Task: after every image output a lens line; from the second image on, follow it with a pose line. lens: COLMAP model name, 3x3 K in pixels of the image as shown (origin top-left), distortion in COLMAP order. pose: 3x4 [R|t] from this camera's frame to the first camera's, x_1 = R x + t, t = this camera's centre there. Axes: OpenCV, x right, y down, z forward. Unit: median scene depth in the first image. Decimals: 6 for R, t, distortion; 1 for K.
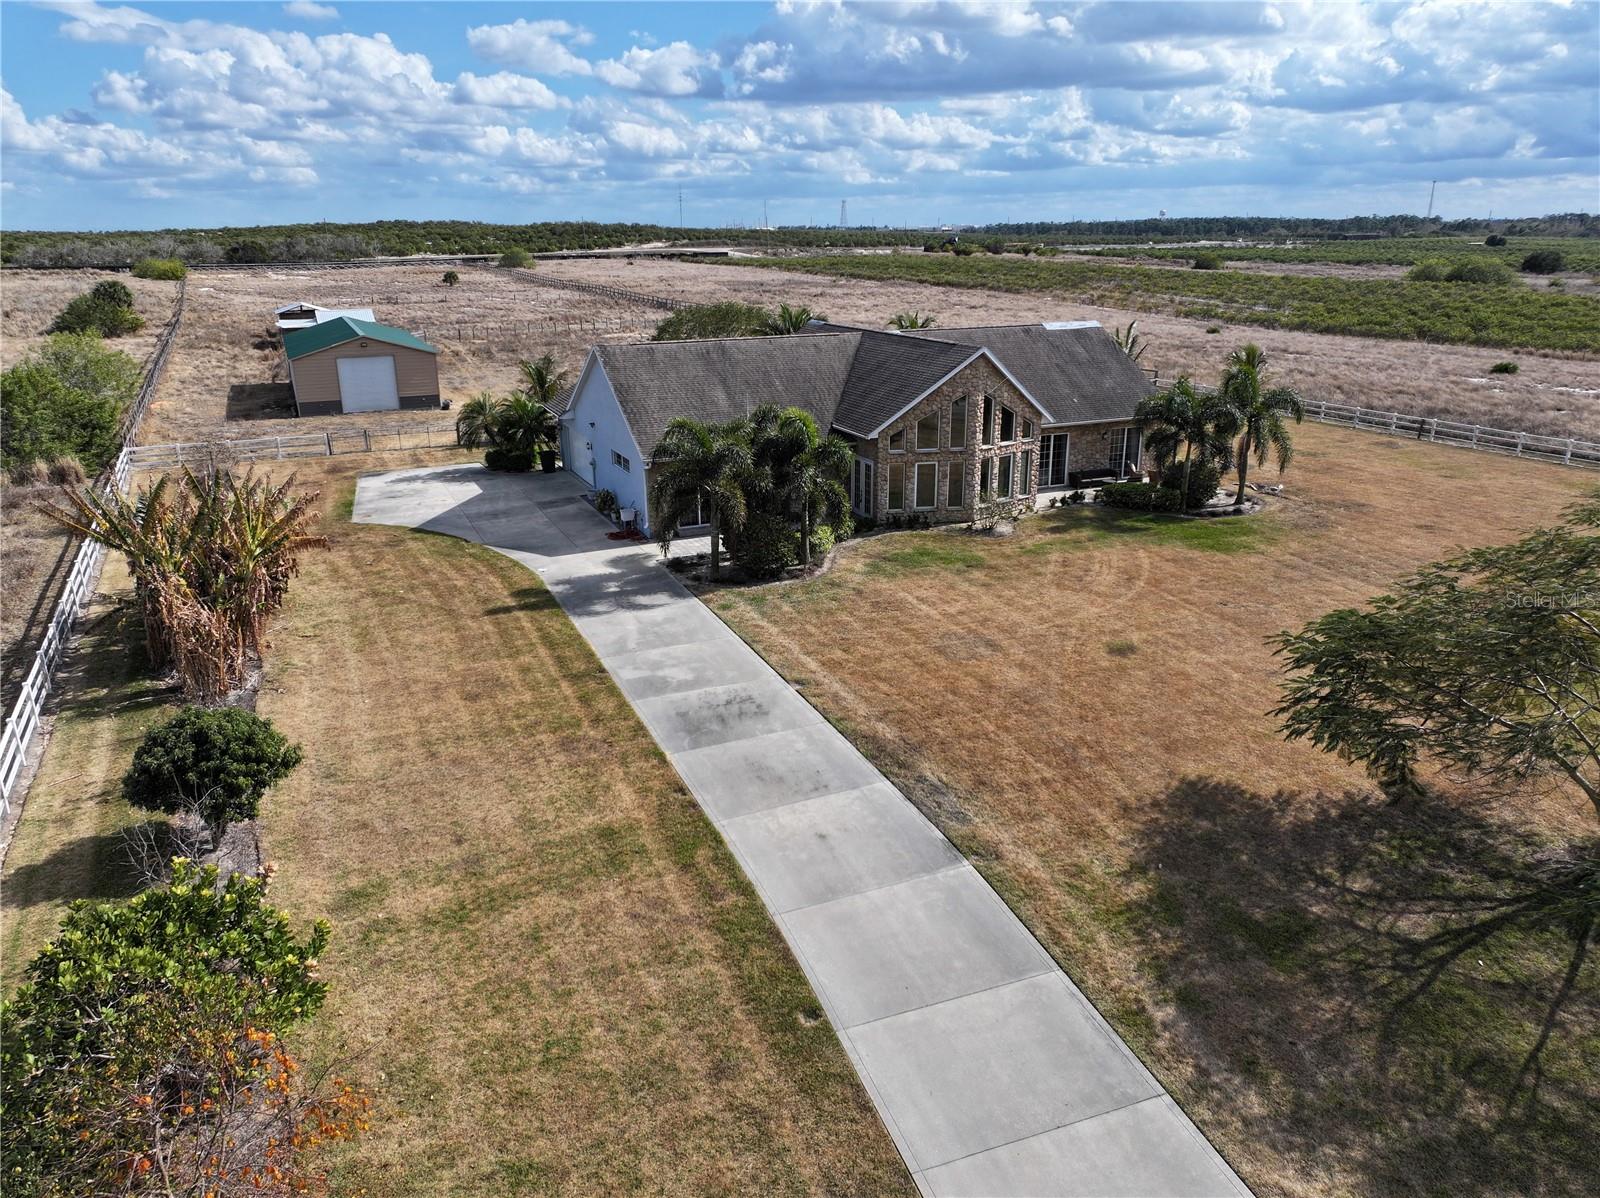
lens RADIAL K [[1119.0, 0, 800.0], [0, 1119.0, 599.0], [0, 0, 1]] dist [-0.006125, -0.006492]
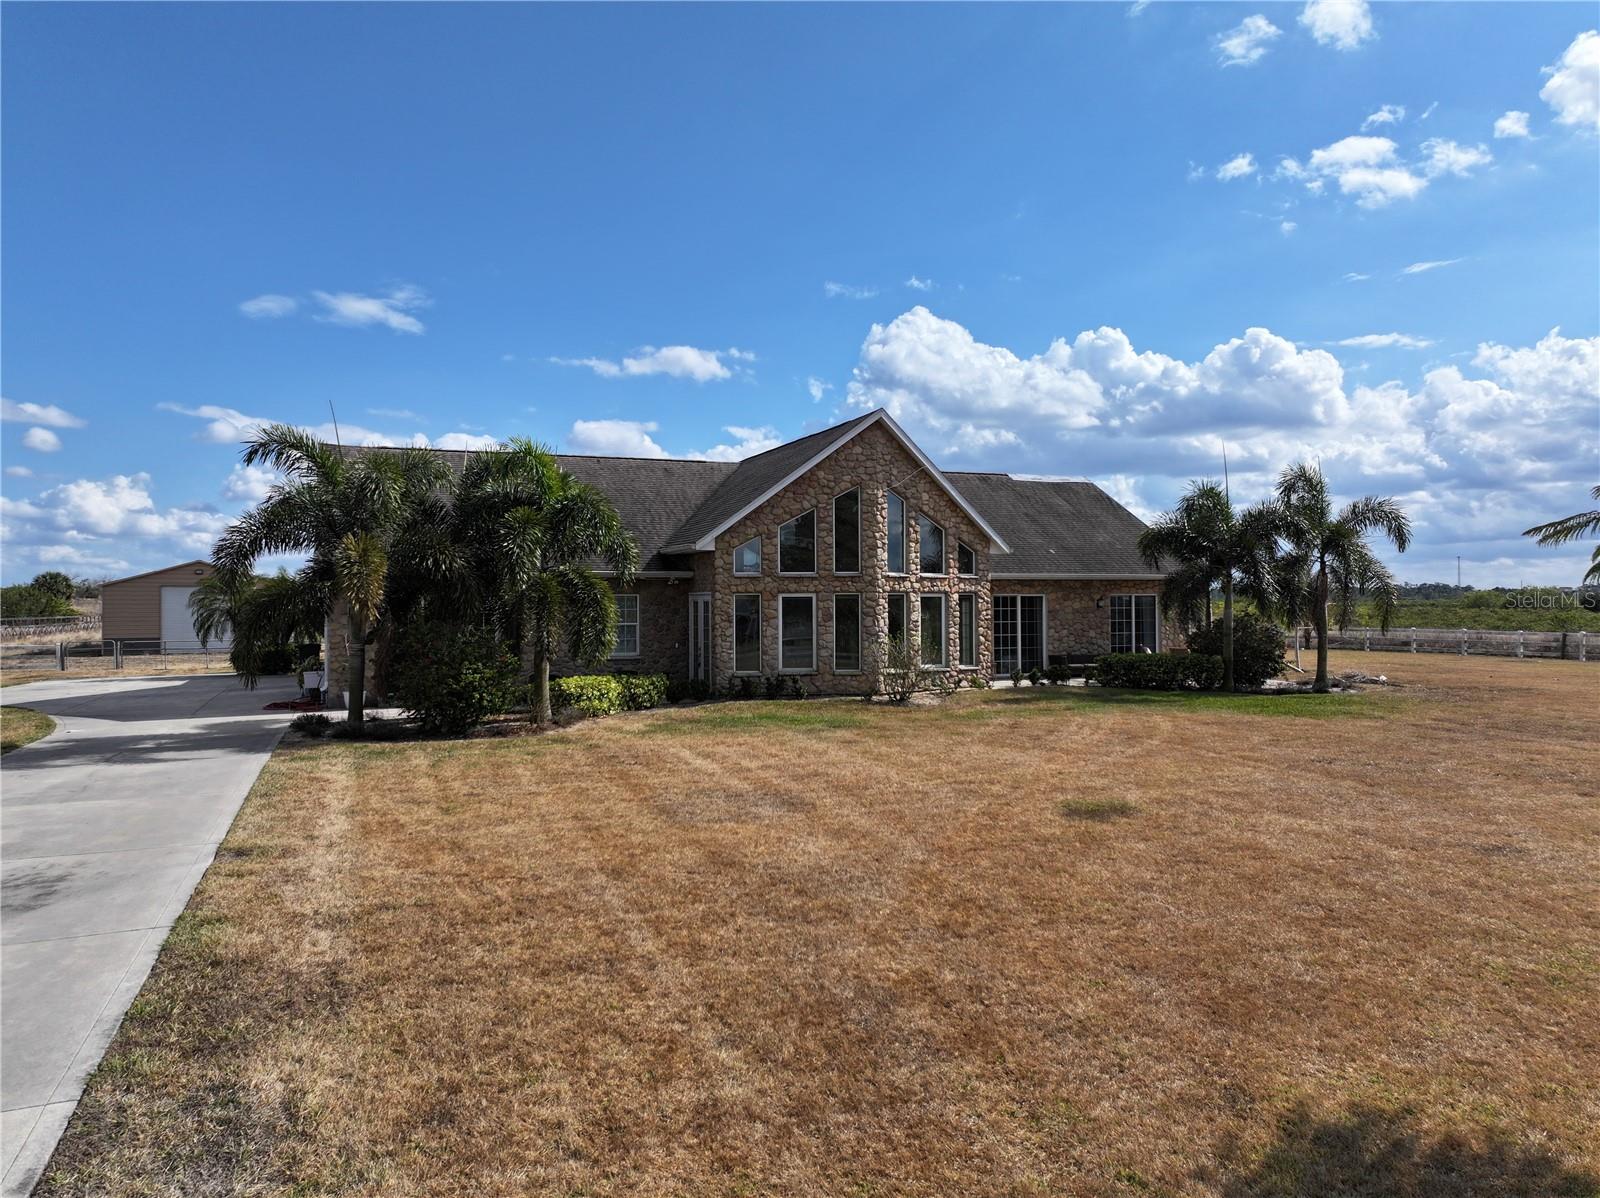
lens RADIAL K [[1120.8, 0, 800.0], [0, 1120.8, 599.0], [0, 0, 1]] dist [0.000104, 0.007332]
pose [[0.999148, 0.000531, -0.041269, 0.161712], [-0.013520, 0.948958, -0.315113, 0.086358], [0.038995, 0.315403, 0.948156, 0.478525]]
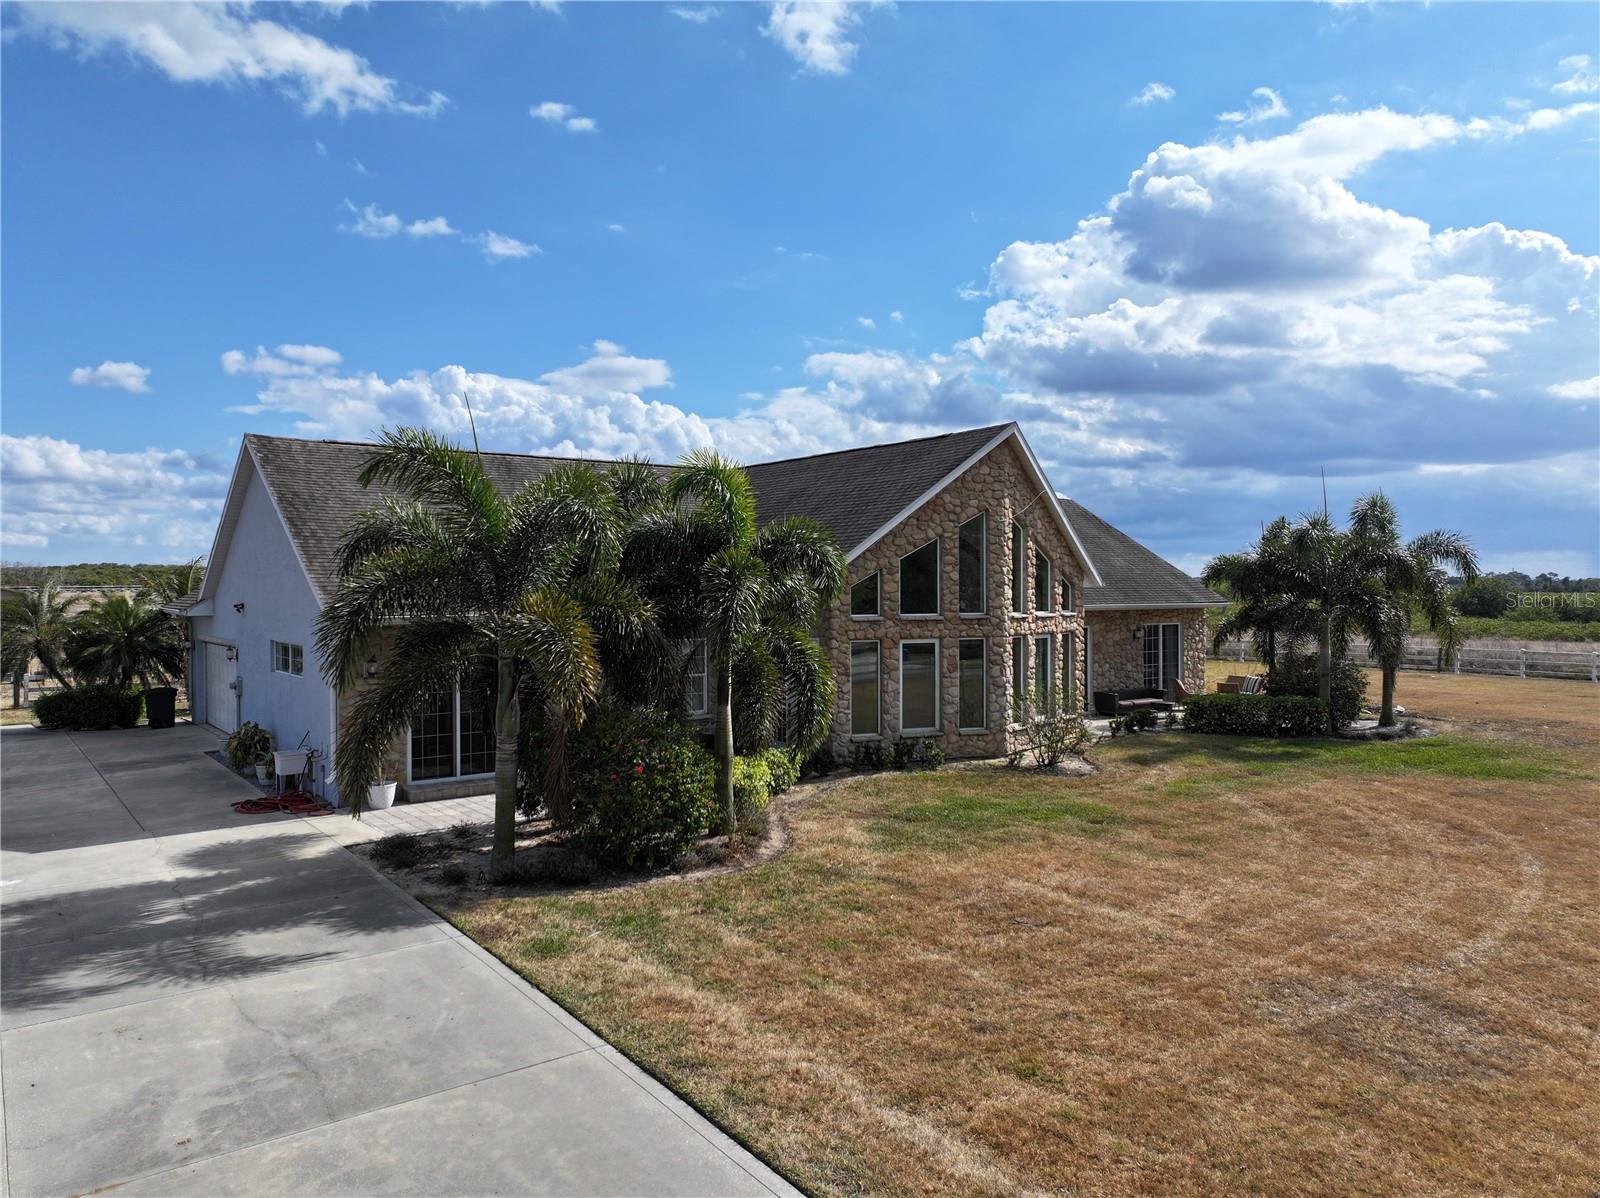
lens RADIAL K [[1120.8, 0, 800.0], [0, 1120.8, 599.0], [0, 0, 1]] dist [0.000104, 0.007332]
pose [[0.976150, 0.000013, 0.217097, -0.060804], [0.065991, 0.952664, -0.296776, 0.011164], [-0.206824, 0.304024, 0.929942, 0.604086]]
